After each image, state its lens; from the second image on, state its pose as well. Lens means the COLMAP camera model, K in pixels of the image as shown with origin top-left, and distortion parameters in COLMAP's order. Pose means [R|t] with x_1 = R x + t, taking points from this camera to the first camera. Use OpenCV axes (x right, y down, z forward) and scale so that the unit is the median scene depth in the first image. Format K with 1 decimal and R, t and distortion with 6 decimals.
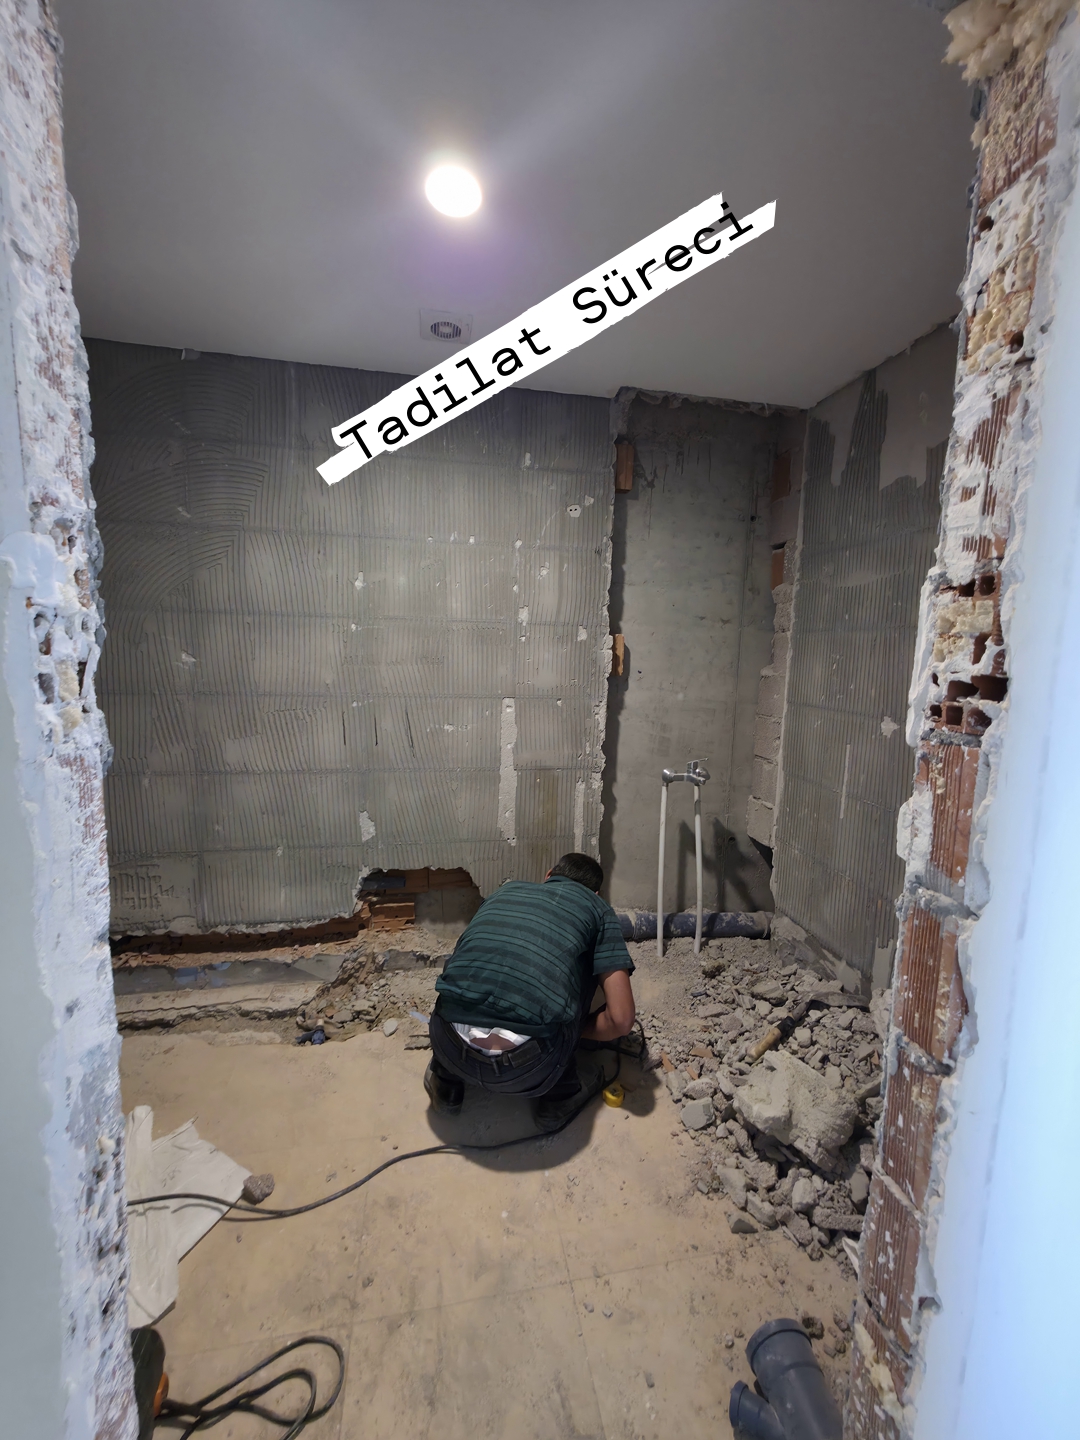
lens RADIAL K [[575.1, 0, 548.0], [0, 575.1, 716.3], [0, 0, 1]] dist [0.001321, 0.000371]
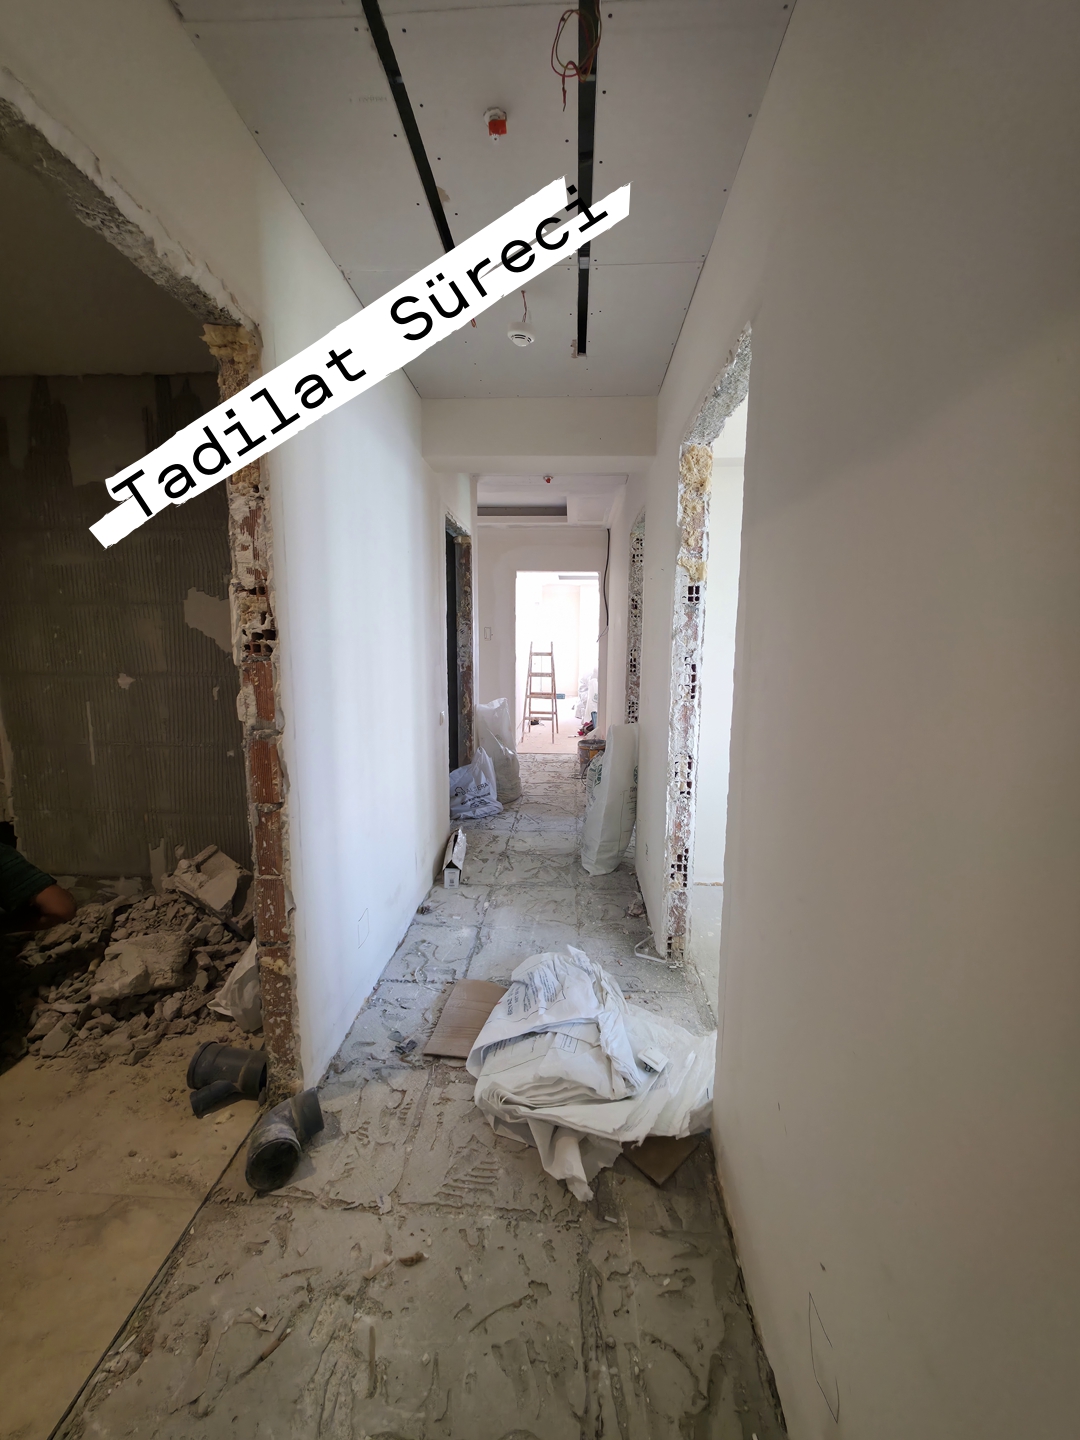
lens RADIAL K [[574.6, 0, 542.5], [0, 574.6, 715.9], [0, 0, 1]] dist [-0.000056, 0.000670]
pose [[0.243084, -0.158153, 0.957026, -0.365456], [0.114676, 0.984385, 0.133547, 0.026353], [-0.963203, 0.077285, 0.257425, -0.188478]]
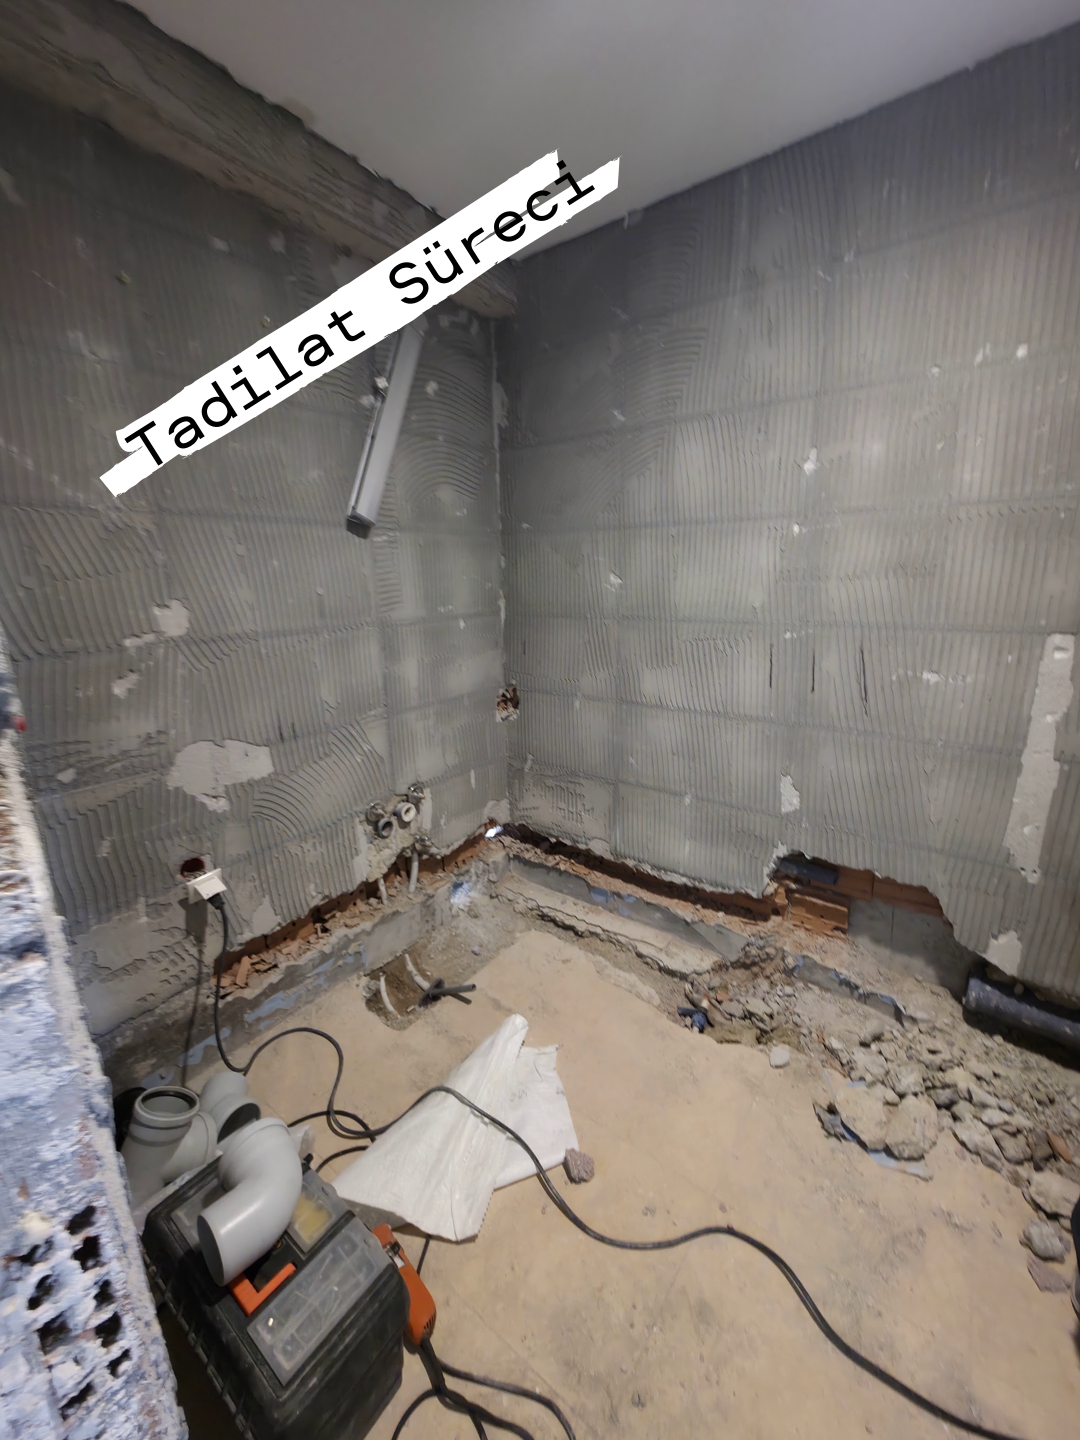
lens RADIAL K [[581.4, 0, 543.4], [0, 581.4, 713.8], [0, 0, 1]] dist [0.000215, 0.000293]
pose [[0.664079, 0.135749, -0.735235, 0.025620], [-0.048936, 0.989162, 0.138433, -0.008633], [0.746059, -0.055951, 0.663525, 0.250696]]
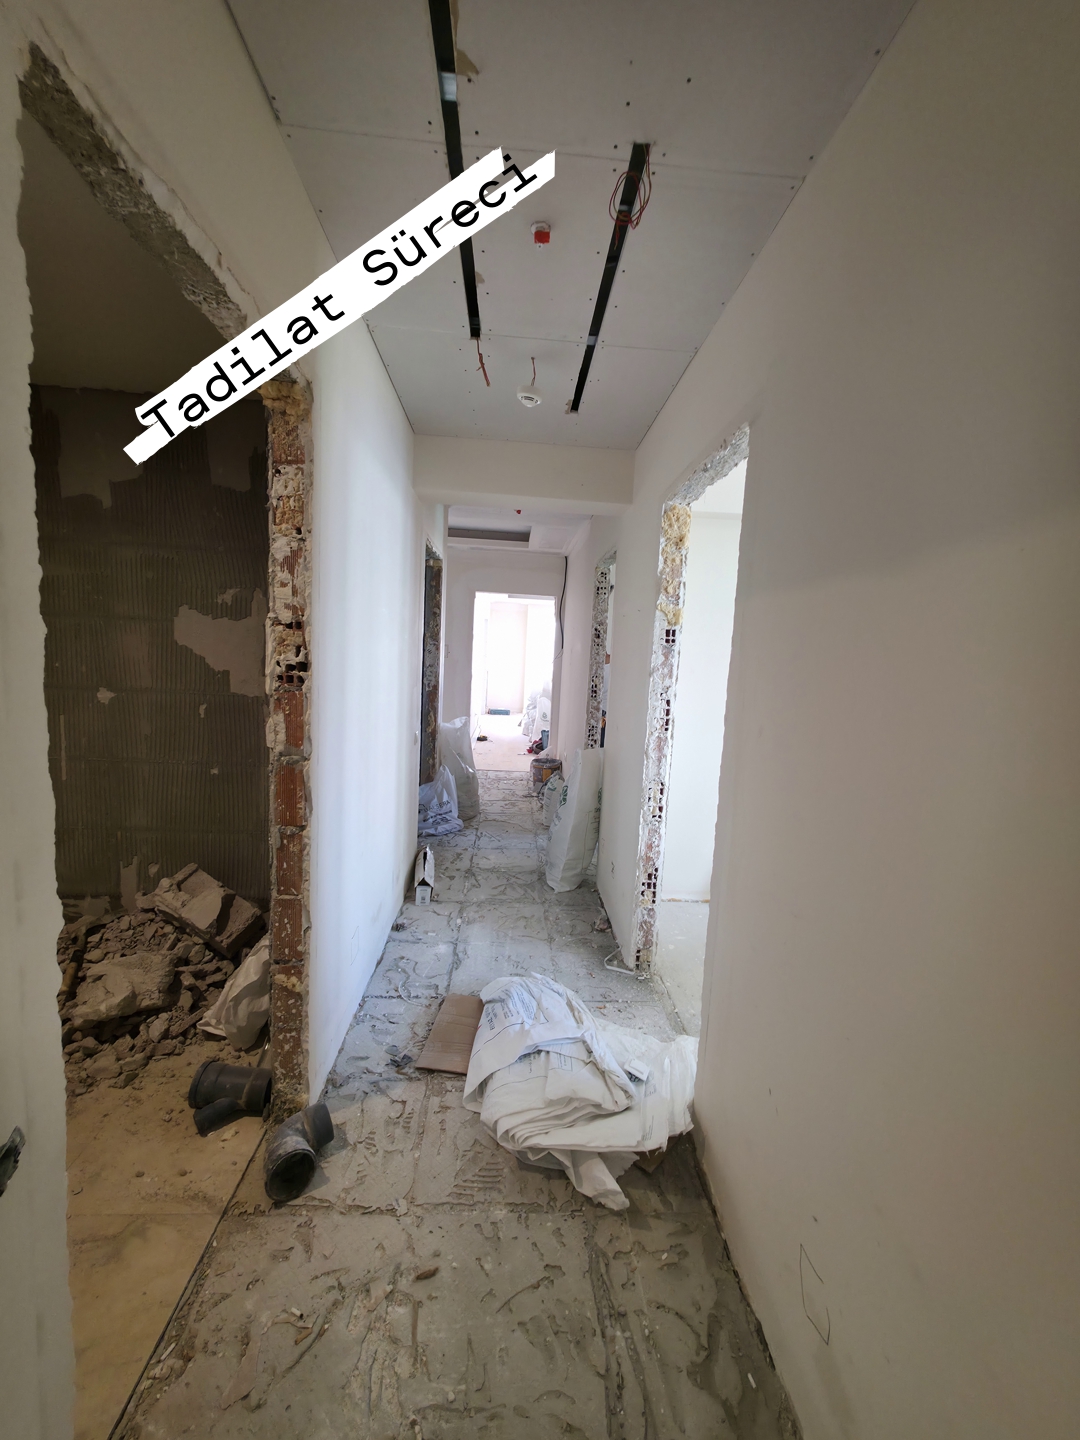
lens RADIAL K [[574.6, 0, 542.5], [0, 574.6, 715.9], [0, 0, 1]] dist [-0.000056, 0.000670]
pose [[0.137060, -0.129507, 0.982060, -0.452011], [0.070102, 0.990199, 0.120796, -0.019364], [-0.988079, 0.052288, 0.144796, -0.107702]]
